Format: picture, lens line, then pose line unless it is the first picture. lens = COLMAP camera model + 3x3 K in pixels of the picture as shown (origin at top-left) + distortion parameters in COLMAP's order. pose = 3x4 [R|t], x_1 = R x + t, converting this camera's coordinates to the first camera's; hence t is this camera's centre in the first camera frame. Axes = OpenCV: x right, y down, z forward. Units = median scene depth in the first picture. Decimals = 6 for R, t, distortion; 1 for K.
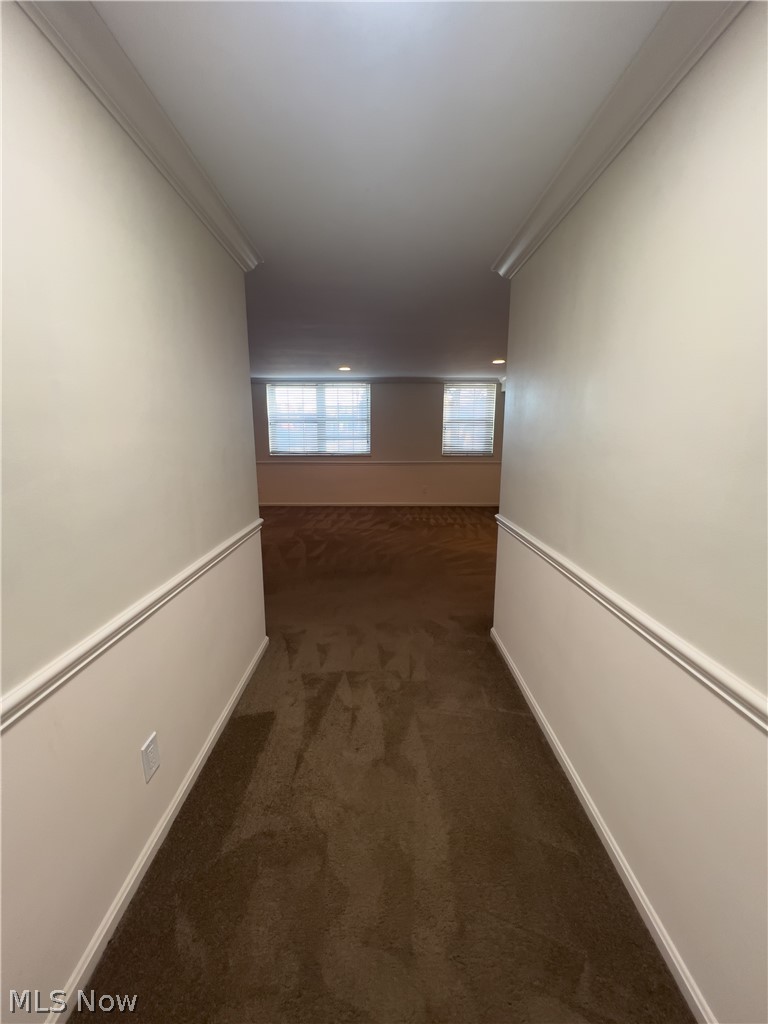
lens RADIAL K [[408.6, 0, 384.0], [0, 408.6, 512.0], [0, 0, 1]] dist [-0.001645, -0.000053]
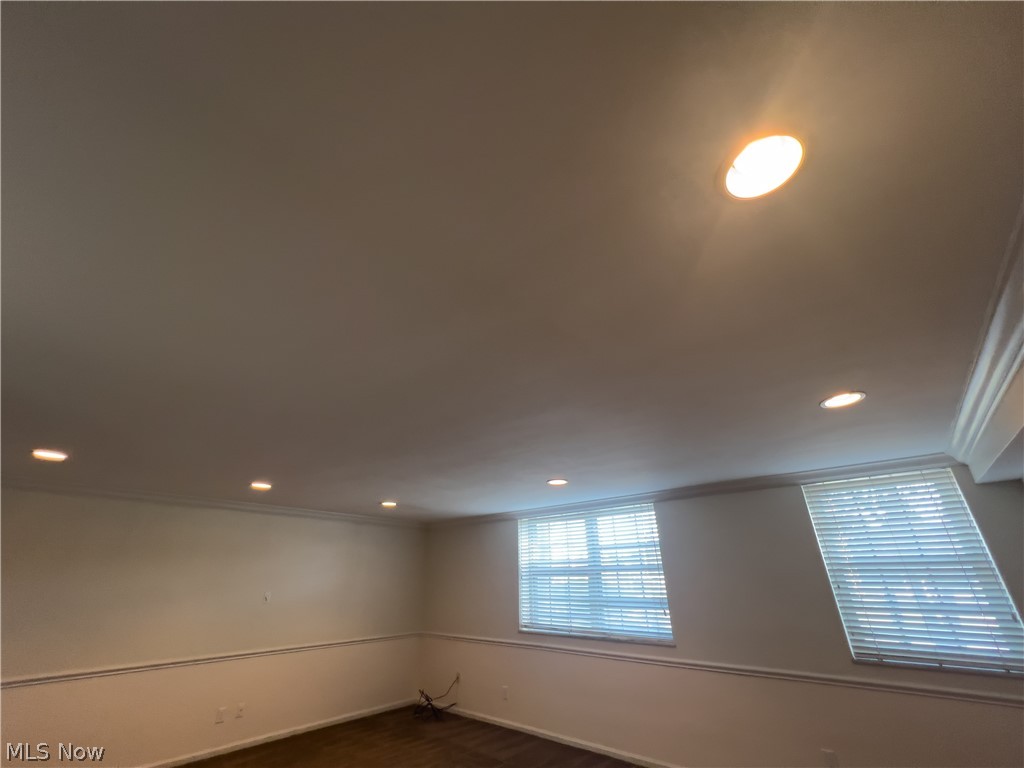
lens RADIAL K [[408.6, 0, 512.0], [0, 408.6, 384.0], [0, 0, 1]] dist [-0.001645, -0.000053]
pose [[0.755779, -0.289674, -0.587271, 0.200078], [-0.117364, 0.822390, -0.556687, -0.098541], [0.644224, 0.489657, 0.587548, 0.419837]]
